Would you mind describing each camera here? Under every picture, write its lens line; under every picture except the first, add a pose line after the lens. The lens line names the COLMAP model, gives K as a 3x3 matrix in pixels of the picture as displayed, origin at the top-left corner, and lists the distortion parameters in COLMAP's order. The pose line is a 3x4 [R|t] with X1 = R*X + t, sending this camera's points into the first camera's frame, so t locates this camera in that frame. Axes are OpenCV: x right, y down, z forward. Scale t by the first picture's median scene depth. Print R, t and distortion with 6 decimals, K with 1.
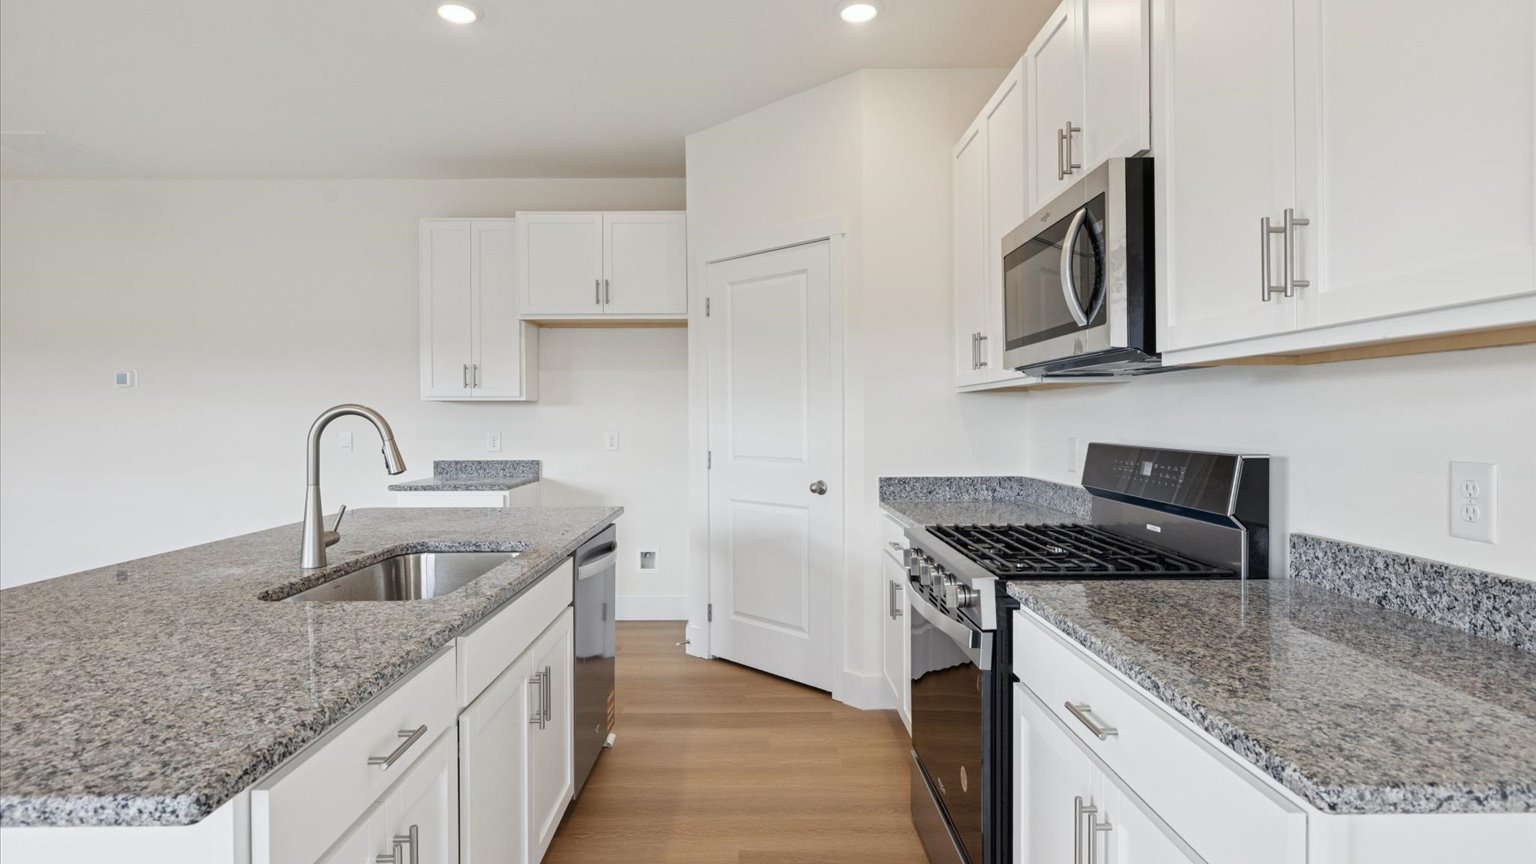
lens RADIAL K [[770.5, 0, 768.0], [0, 770.5, 432.0], [0, 0, 1]] dist [-0.000392, 0.000364]
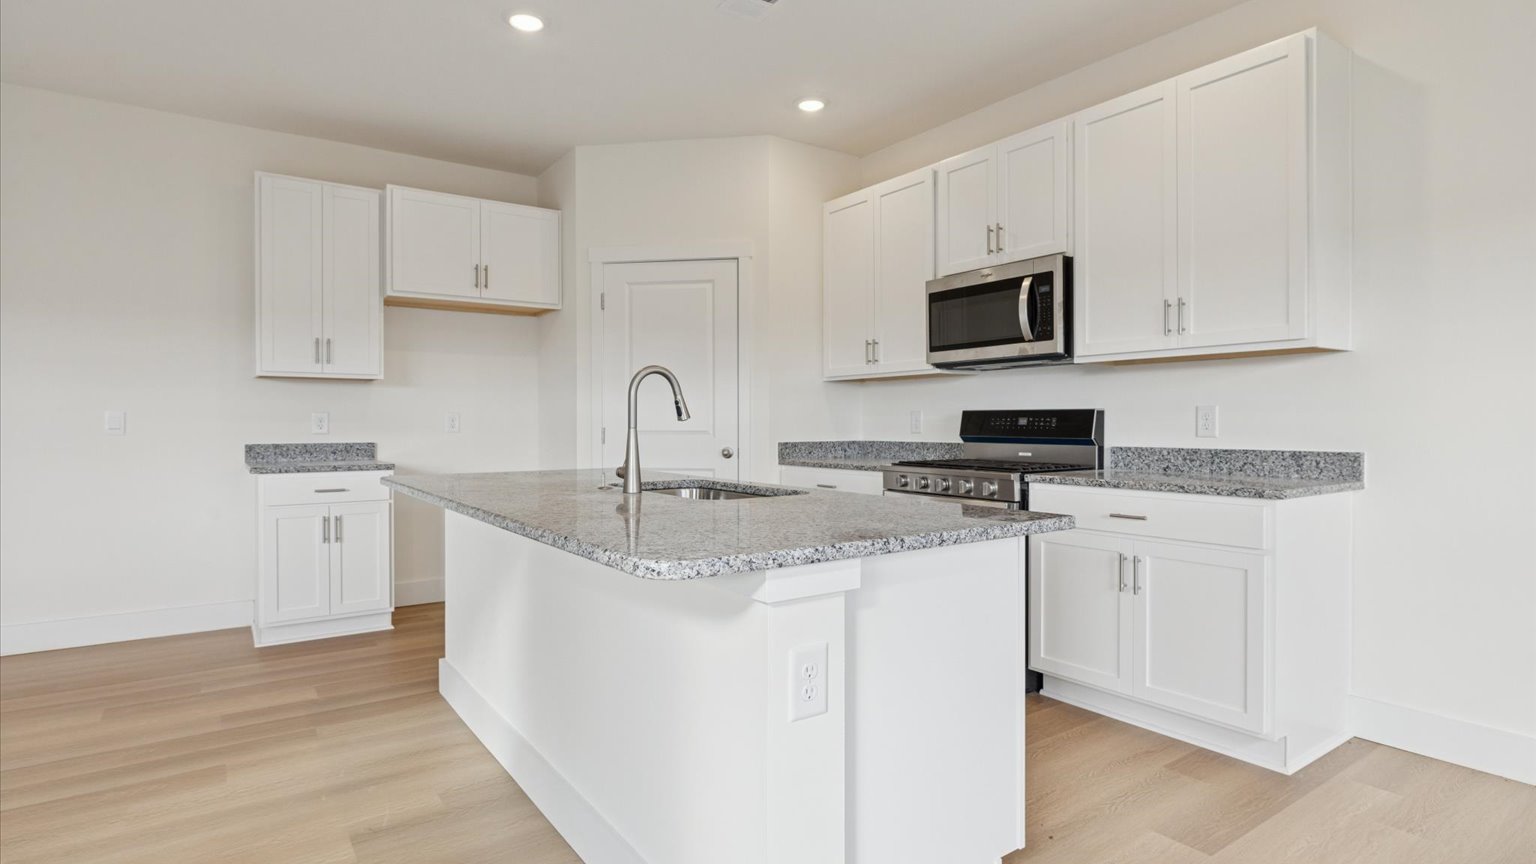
lens RADIAL K [[770.5, 0, 768.0], [0, 770.5, 432.0], [0, 0, 1]] dist [-0.000392, 0.000364]
pose [[0.826093, -0.005095, 0.563511, -0.626934], [0.009297, 0.999946, -0.004587, 0.046669], [-0.563457, 0.009028, 0.826096, -0.094707]]
